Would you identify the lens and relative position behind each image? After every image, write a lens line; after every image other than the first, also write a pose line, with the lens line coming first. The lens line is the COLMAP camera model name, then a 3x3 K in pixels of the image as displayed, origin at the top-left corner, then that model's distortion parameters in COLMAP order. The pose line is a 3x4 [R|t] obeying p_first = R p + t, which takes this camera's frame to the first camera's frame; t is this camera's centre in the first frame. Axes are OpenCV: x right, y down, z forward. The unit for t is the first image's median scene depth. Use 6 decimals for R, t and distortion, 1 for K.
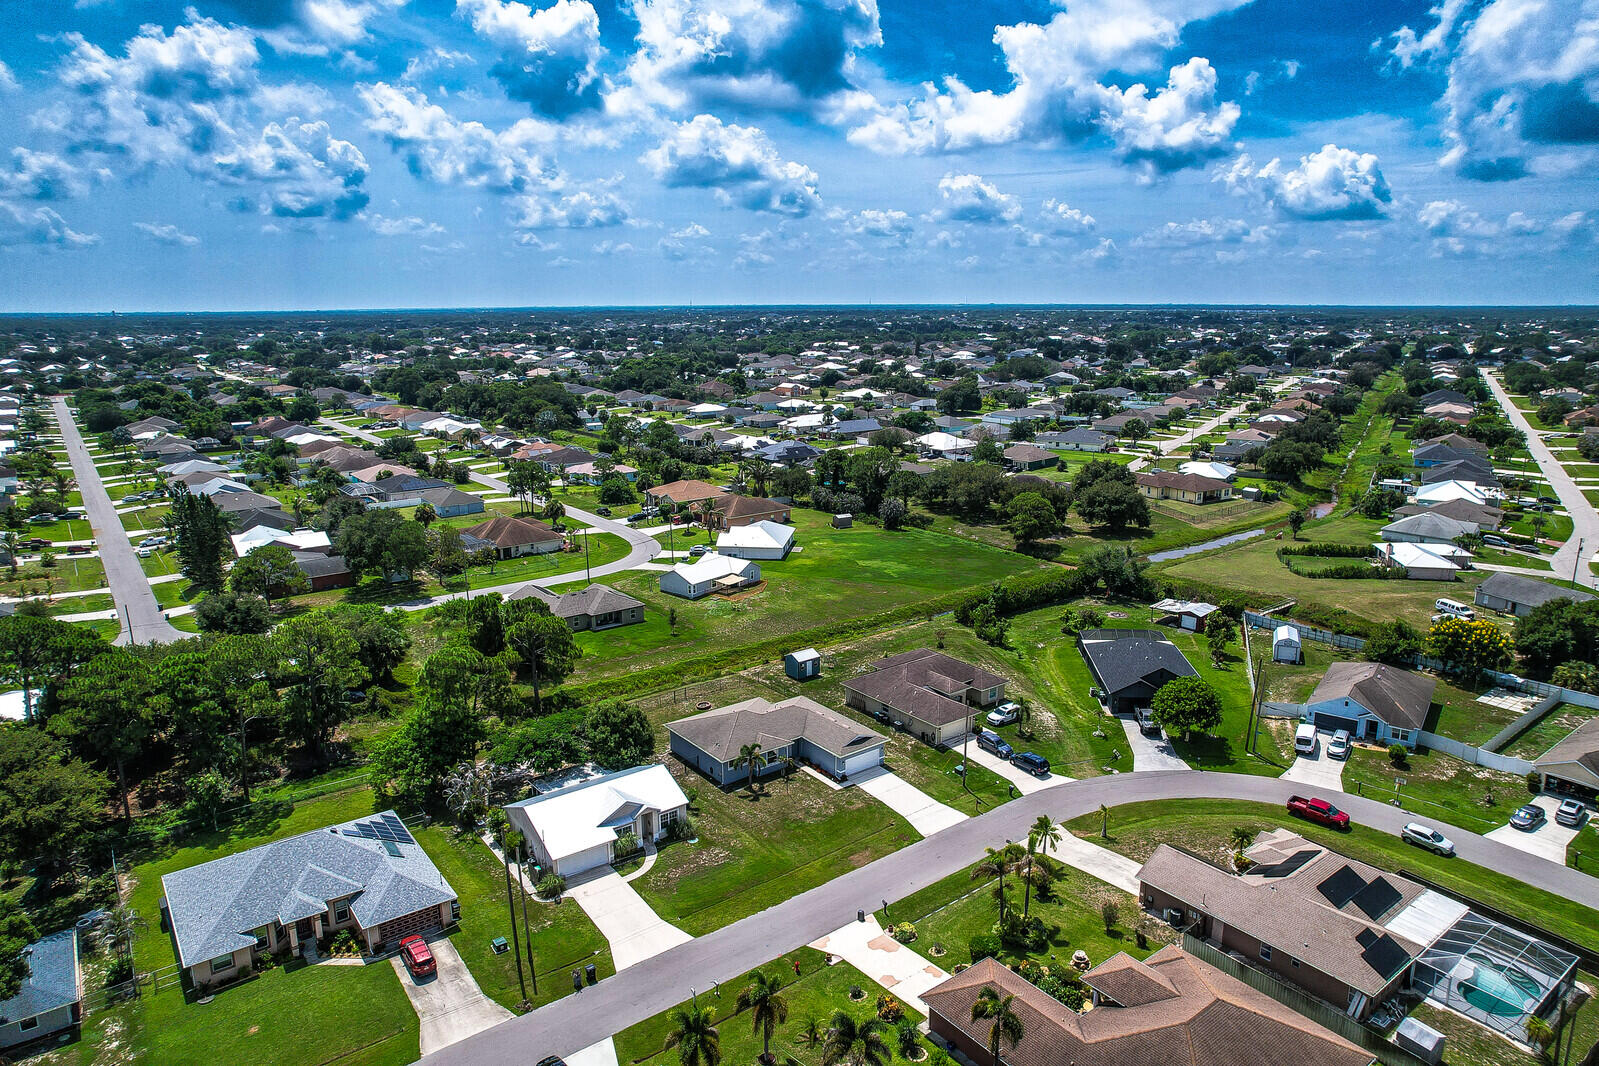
lens RADIAL K [[1069.5, 0, 846.2], [0, 1069.5, 360.4], [0, 0, 1]] dist [-0.071486, 0.048617]
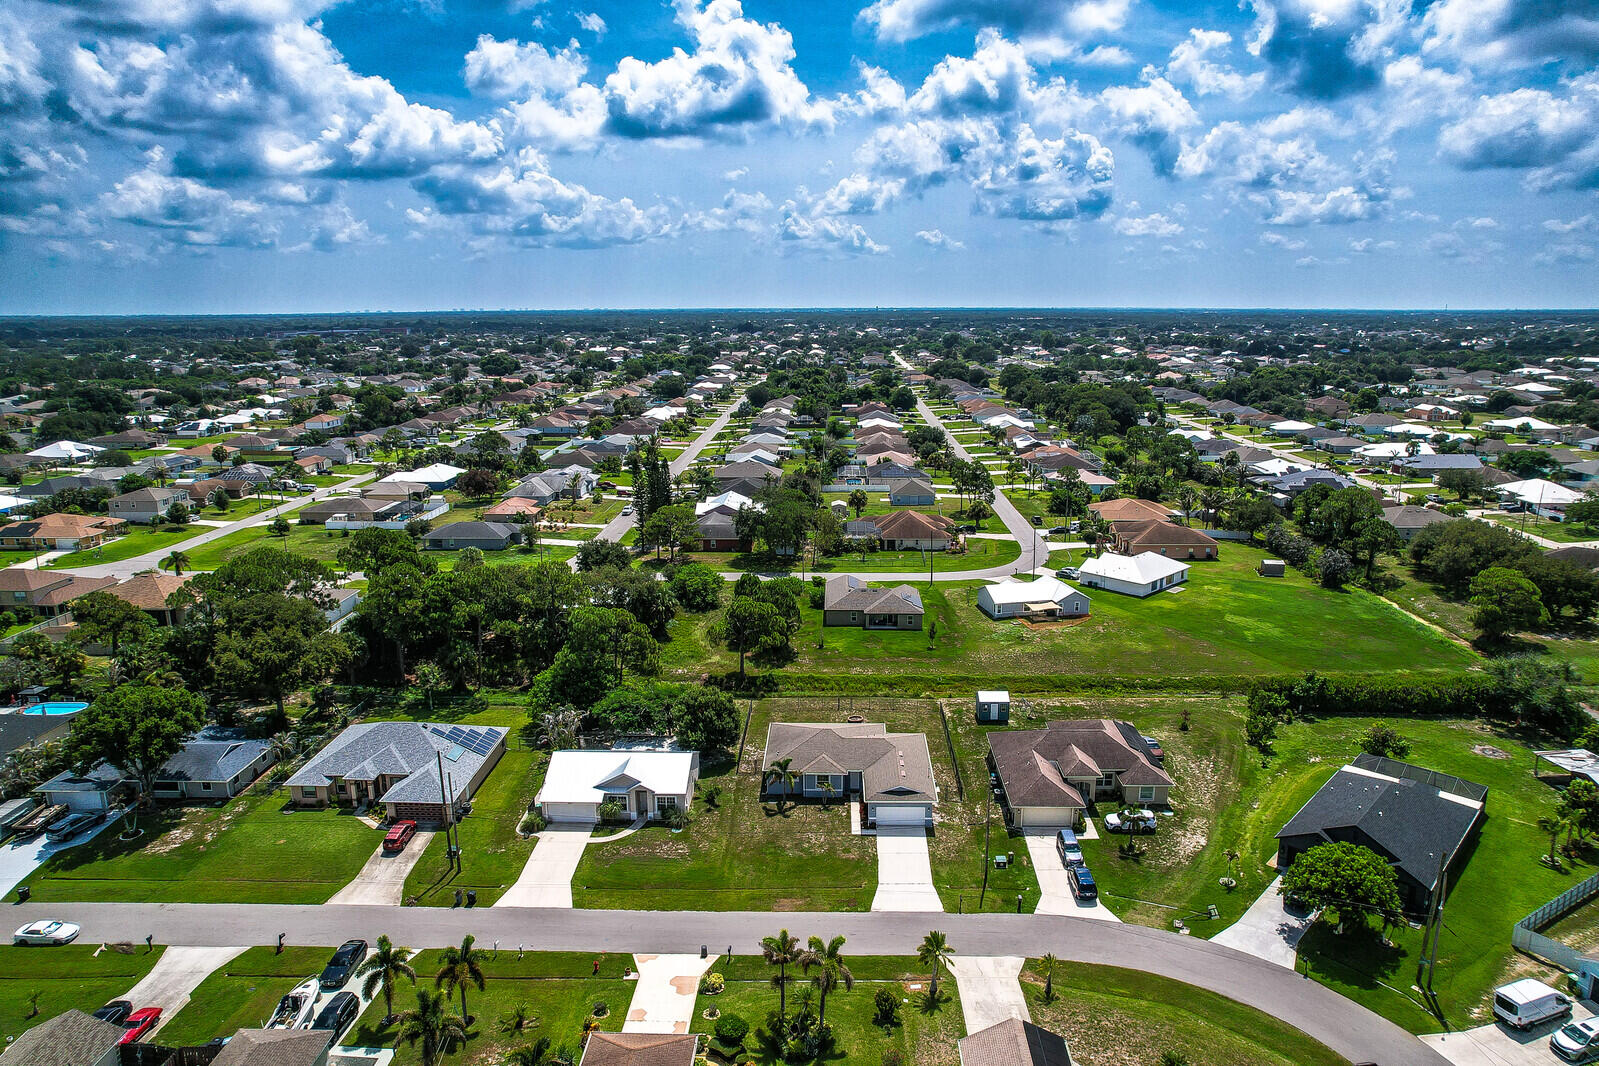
lens RADIAL K [[1069.5, 0, 846.2], [0, 1069.5, 360.4], [0, 0, 1]] dist [-0.071486, 0.048617]
pose [[0.777523, 0.047254, -0.627077, 0.516103], [-0.046568, 0.998761, 0.017521, -0.032701], [0.627128, 0.015579, 0.778761, 0.230371]]
